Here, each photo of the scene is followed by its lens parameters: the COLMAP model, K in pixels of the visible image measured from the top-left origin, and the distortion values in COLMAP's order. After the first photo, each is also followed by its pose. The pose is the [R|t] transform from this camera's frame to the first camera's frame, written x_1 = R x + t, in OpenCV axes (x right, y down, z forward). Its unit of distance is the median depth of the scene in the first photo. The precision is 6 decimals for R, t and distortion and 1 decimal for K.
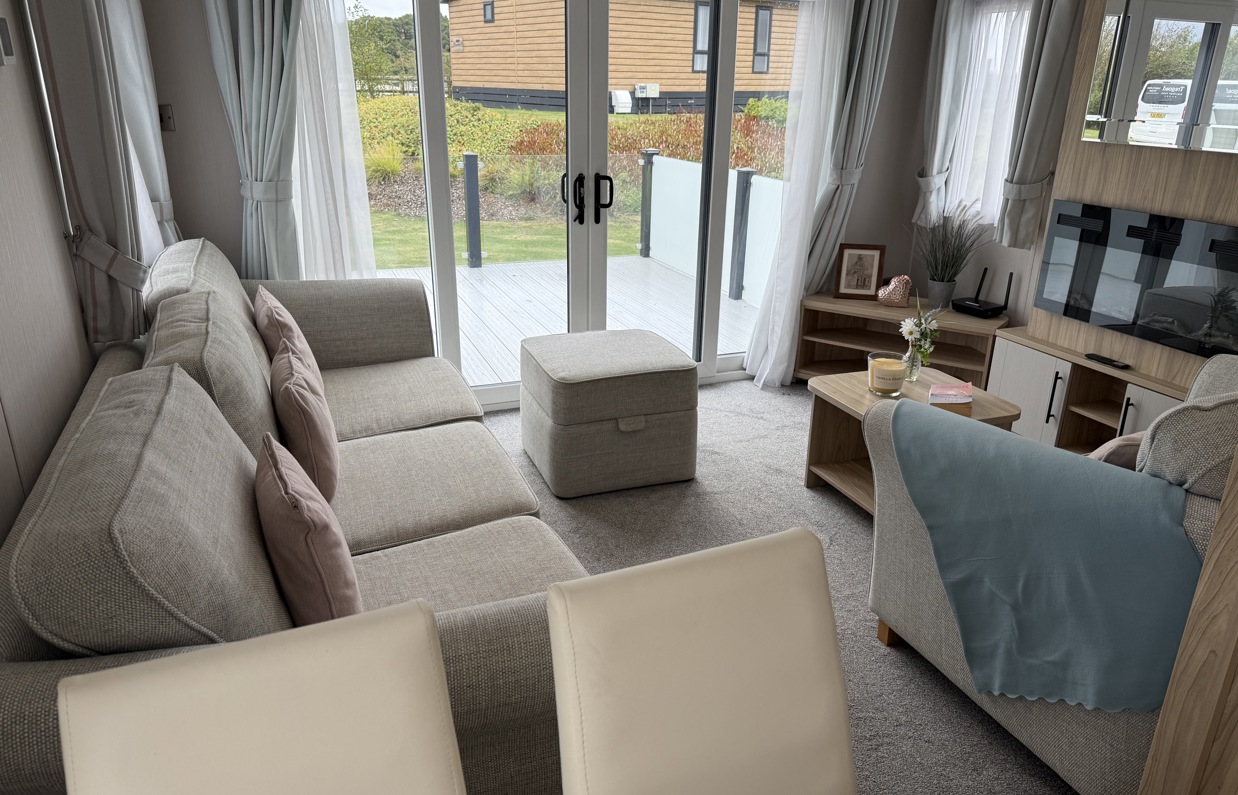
lens RADIAL K [[870.4, 0, 631.6], [0, 870.4, 399.1], [0, 0, 1]] dist [0.082412, -0.123257]
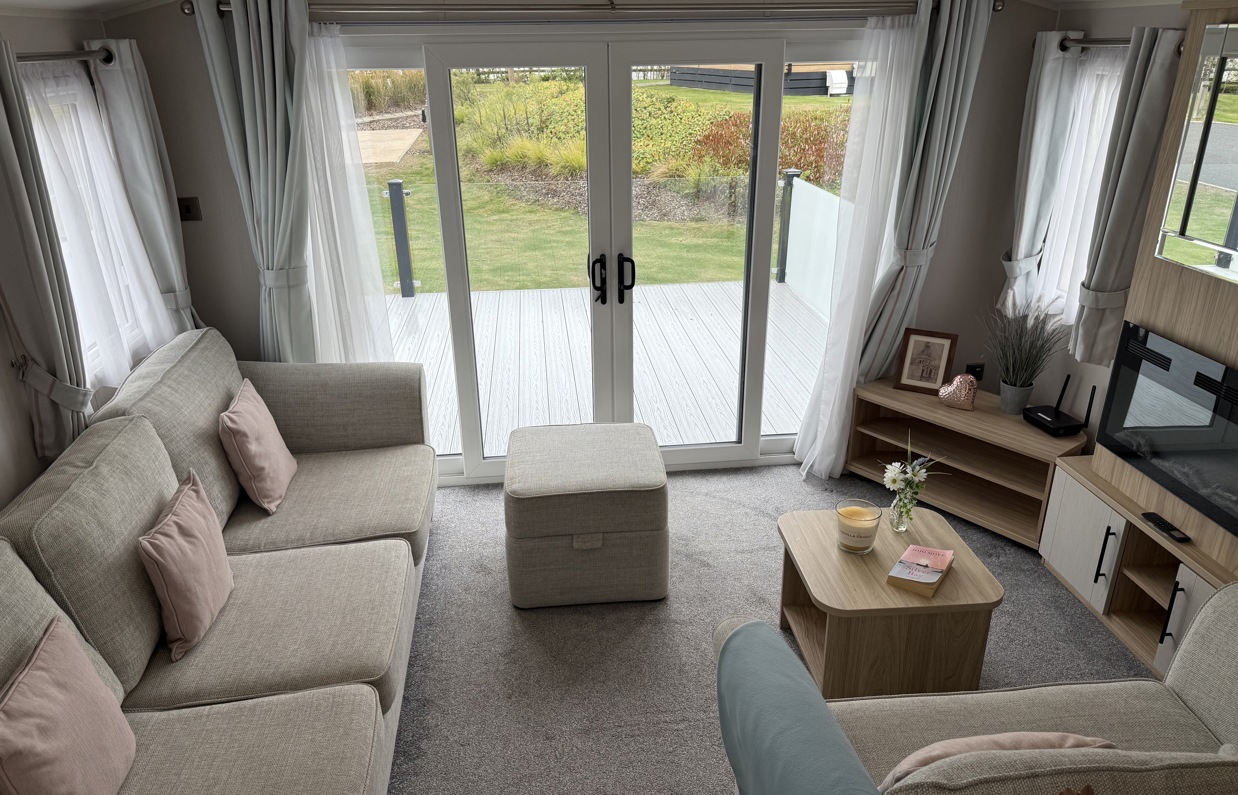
lens RADIAL K [[870.4, 0, 631.6], [0, 870.4, 399.1], [0, 0, 1]] dist [0.082412, -0.123257]
pose [[0.964455, 0.080937, -0.251548, 0.225631], [-0.071252, 0.996332, 0.047390, -0.144972], [0.254461, -0.027782, 0.966684, 0.073868]]
